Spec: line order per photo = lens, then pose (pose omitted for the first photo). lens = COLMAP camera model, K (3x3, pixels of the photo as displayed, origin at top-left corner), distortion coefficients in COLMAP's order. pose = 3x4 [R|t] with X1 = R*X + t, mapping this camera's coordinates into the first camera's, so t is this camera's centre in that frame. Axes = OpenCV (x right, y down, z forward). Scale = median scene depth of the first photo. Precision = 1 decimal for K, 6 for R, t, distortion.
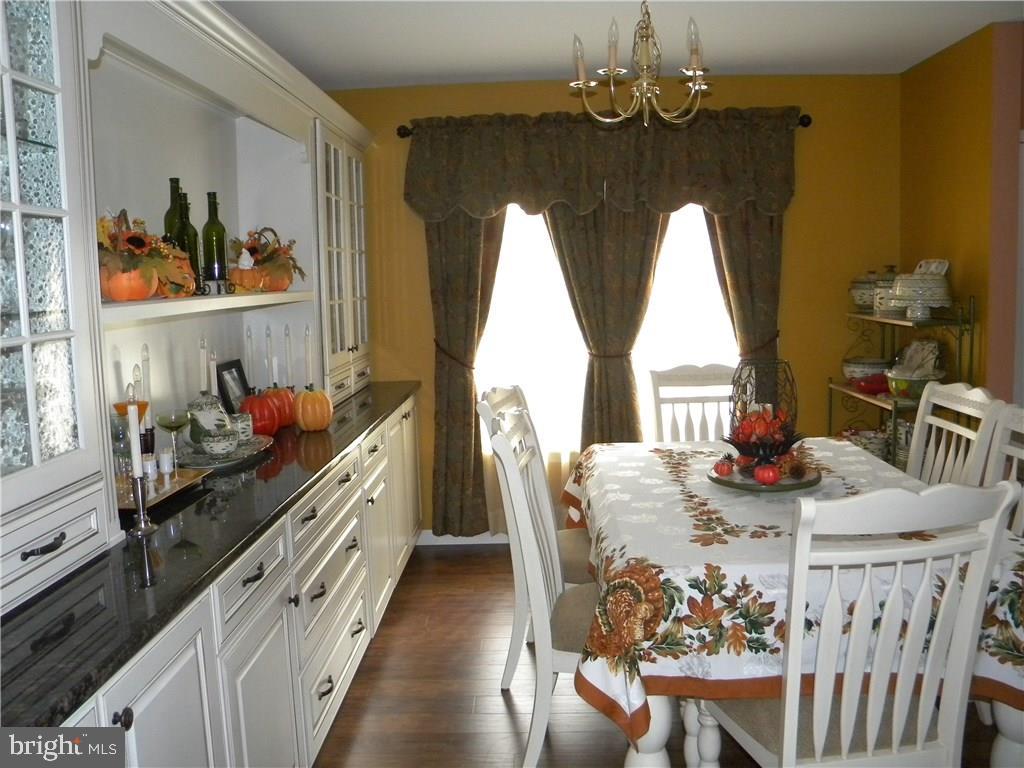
lens RADIAL K [[864.2, 0, 514.6], [0, 864.2, 375.5], [0, 0, 1]] dist [-0.180104, 0.143383]
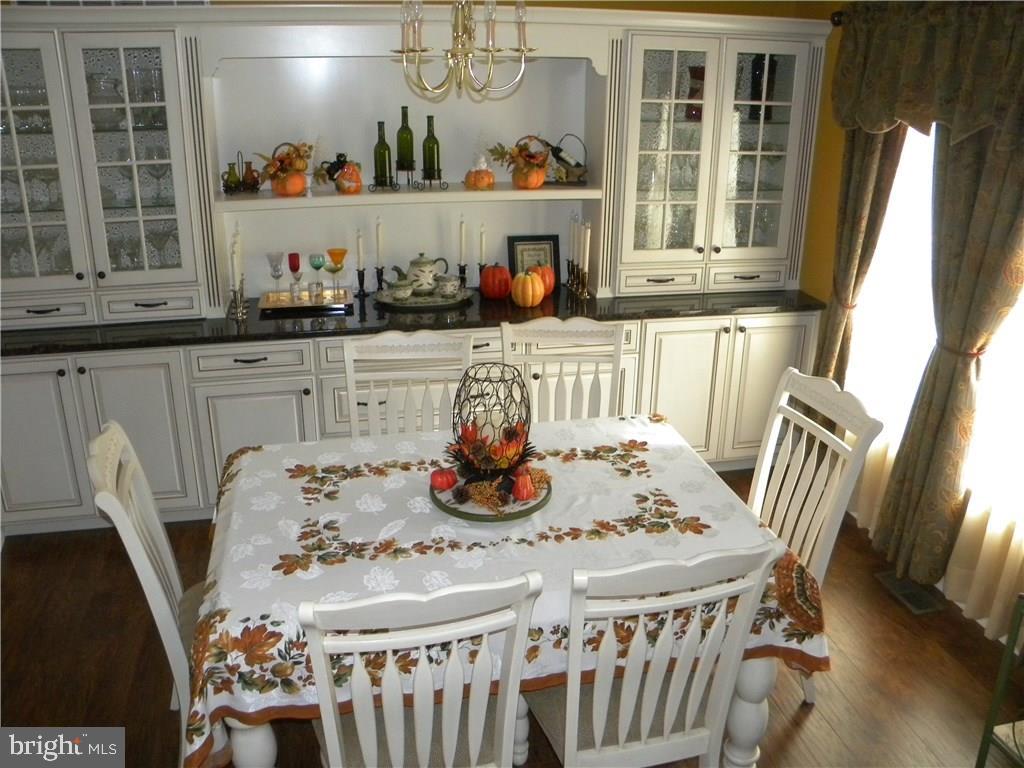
lens RADIAL K [[864.2, 0, 502.6], [0, 864.2, 376.7], [0, 0, 1]] dist [-0.180104, 0.143383]
pose [[0.246828, 0.375121, -0.893510, 1.114843], [-0.128283, 0.926572, 0.353564, -0.340055], [0.960531, 0.027353, 0.276826, 0.759440]]
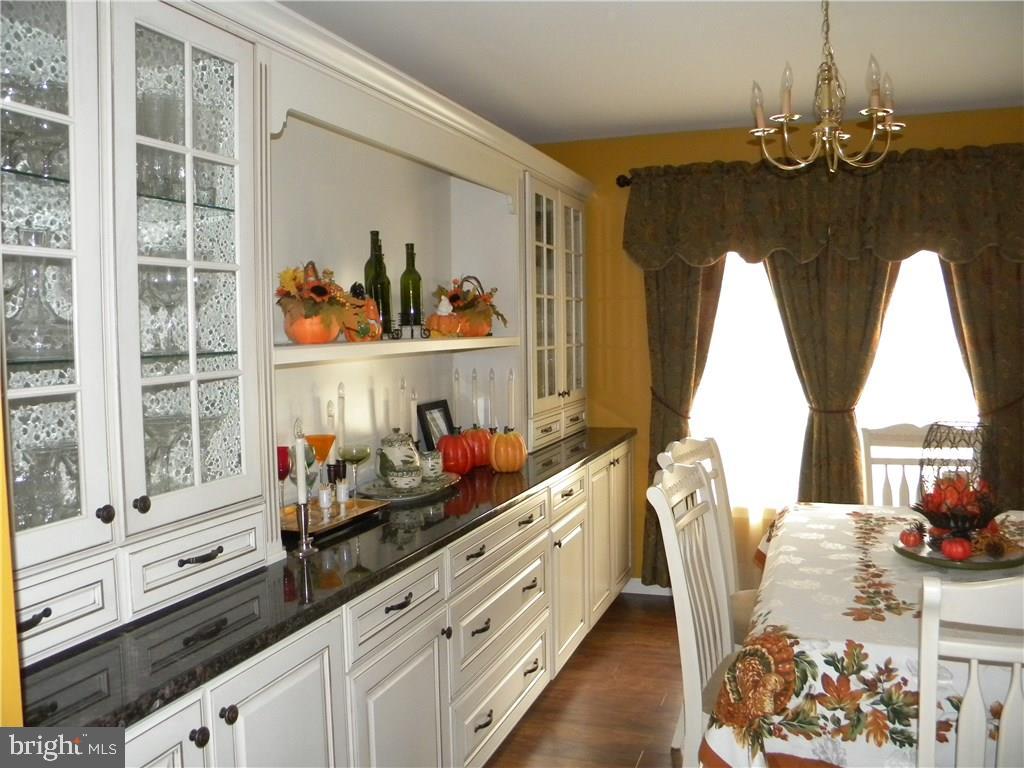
lens RADIAL K [[864.2, 0, 508.8], [0, 864.2, 377.9], [0, 0, 1]] dist [-0.180104, 0.143383]
pose [[0.948984, 0.030864, -0.313810, 0.111045], [-0.046158, 0.998075, -0.041423, -0.007003], [0.311927, 0.053795, 0.948582, 0.005900]]
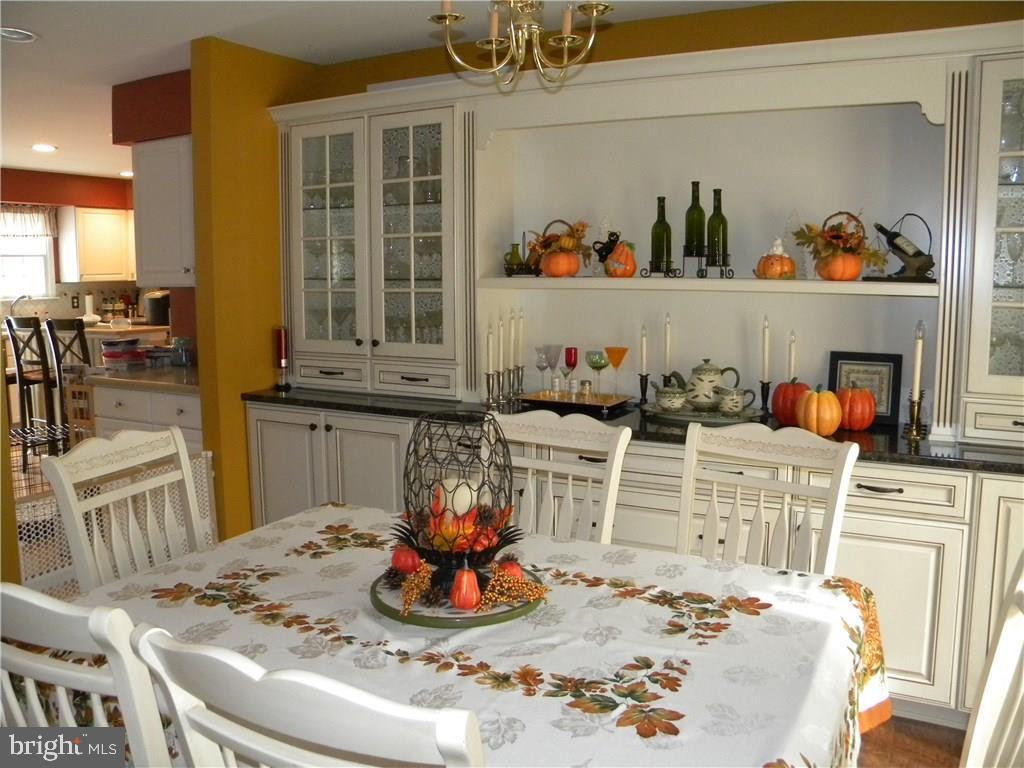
lens RADIAL K [[864.2, 0, 512.0], [0, 864.2, 376.5], [0, 0, 1]] dist [-0.180104, 0.143383]
pose [[-0.436530, 0.149704, -0.887147, 0.854914], [-0.085742, 0.974649, 0.206660, -0.190311], [0.895595, 0.166279, -0.412627, 1.306626]]
